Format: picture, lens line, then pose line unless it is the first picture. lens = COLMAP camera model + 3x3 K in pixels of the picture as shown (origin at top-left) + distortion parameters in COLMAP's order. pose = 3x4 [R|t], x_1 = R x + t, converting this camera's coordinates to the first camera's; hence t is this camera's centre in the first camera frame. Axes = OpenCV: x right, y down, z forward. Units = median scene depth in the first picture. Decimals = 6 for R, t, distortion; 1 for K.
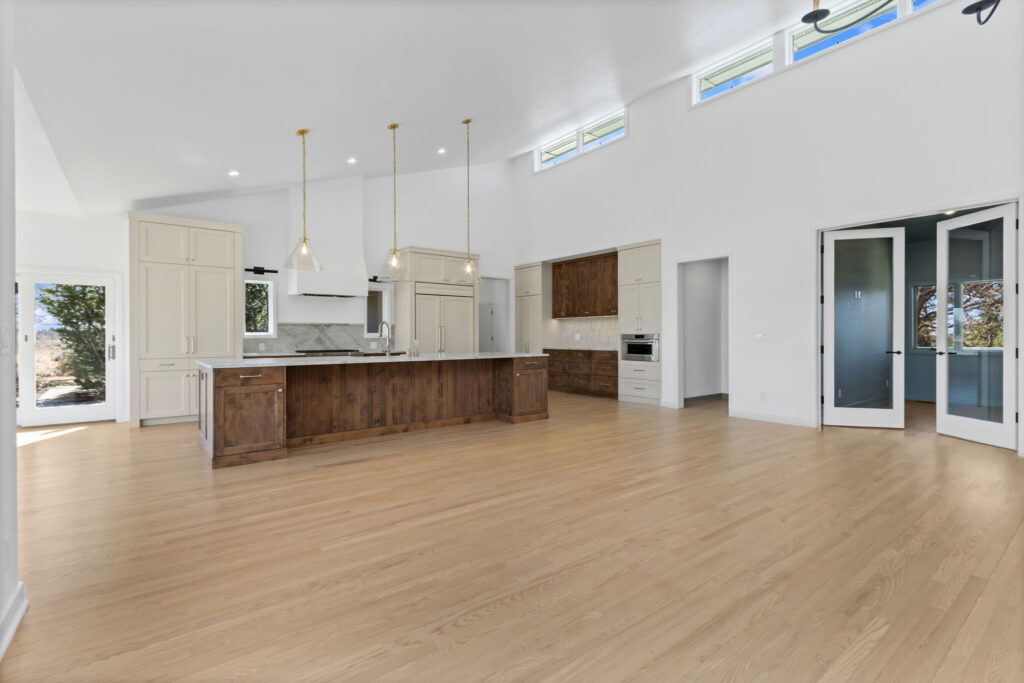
lens RADIAL K [[481.6, 0, 516.0], [0, 481.6, 340.0], [0, 0, 1]] dist [0.000806, 0.000264]
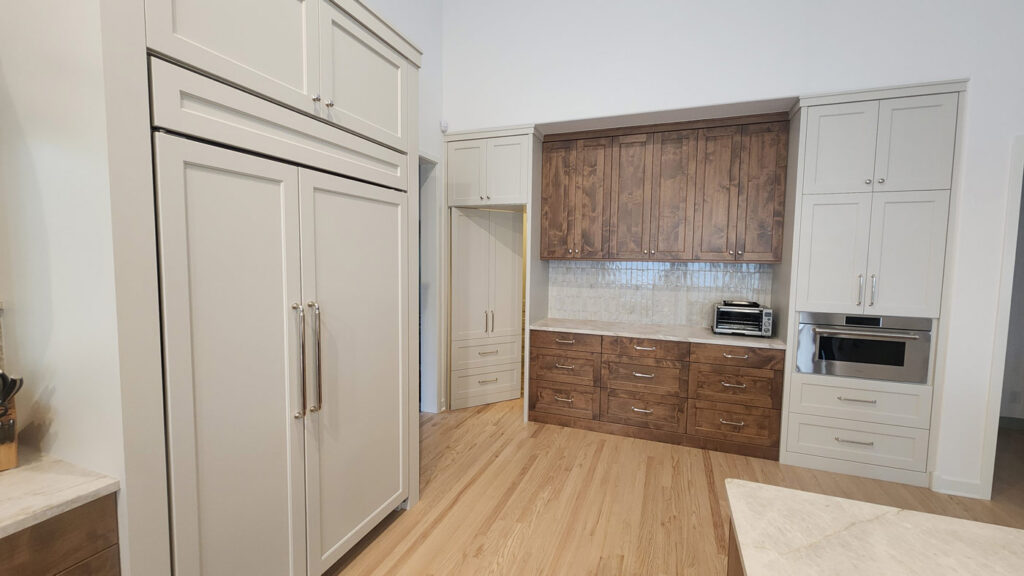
lens RADIAL K [[408.4, 0, 510.2], [0, 408.4, 284.4], [0, 0, 1]] dist [0.000386, 0.000153]
pose [[0.854030, -0.022118, 0.519753, -0.196802], [-0.012000, 0.997992, 0.062188, -0.059393], [-0.520085, -0.059347, 0.852050, 0.902501]]
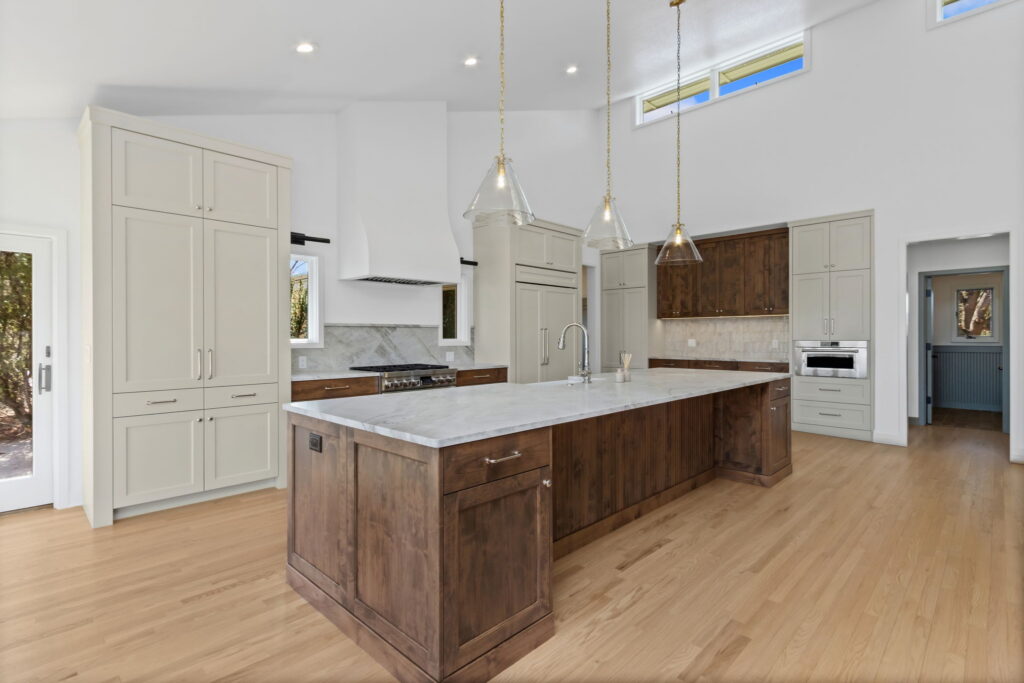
lens RADIAL K [[494.4, 0, 506.5], [0, 494.4, 339.9], [0, 0, 1]] dist [0.000826, -0.000182]
pose [[0.991439, -0.000760, 0.130566, -0.346388], [0.000876, 0.999999, -0.000836, -0.013598], [-0.130566, 0.000943, 0.991439, 0.335574]]
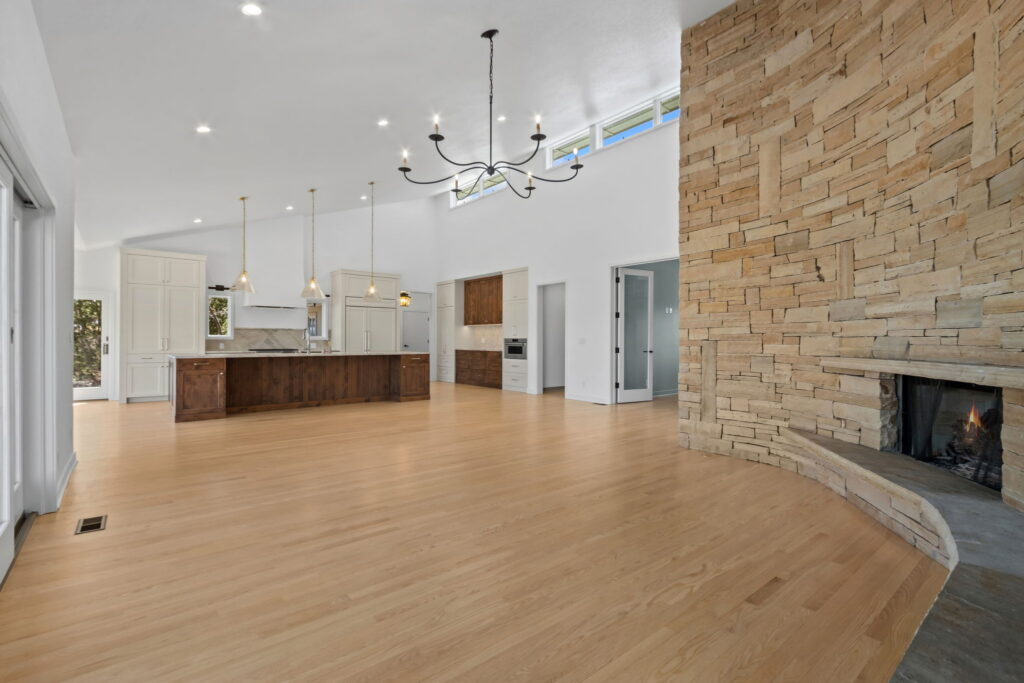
lens RADIAL K [[481.6, 0, 521.3], [0, 481.6, 340.9], [0, 0, 1]] dist [0.000806, 0.000264]
pose [[0.999581, 0.007253, 0.028031, 0.248331], [-0.007094, 0.999958, -0.005768, 0.001788], [-0.028071, 0.005566, 0.999590, -0.330488]]
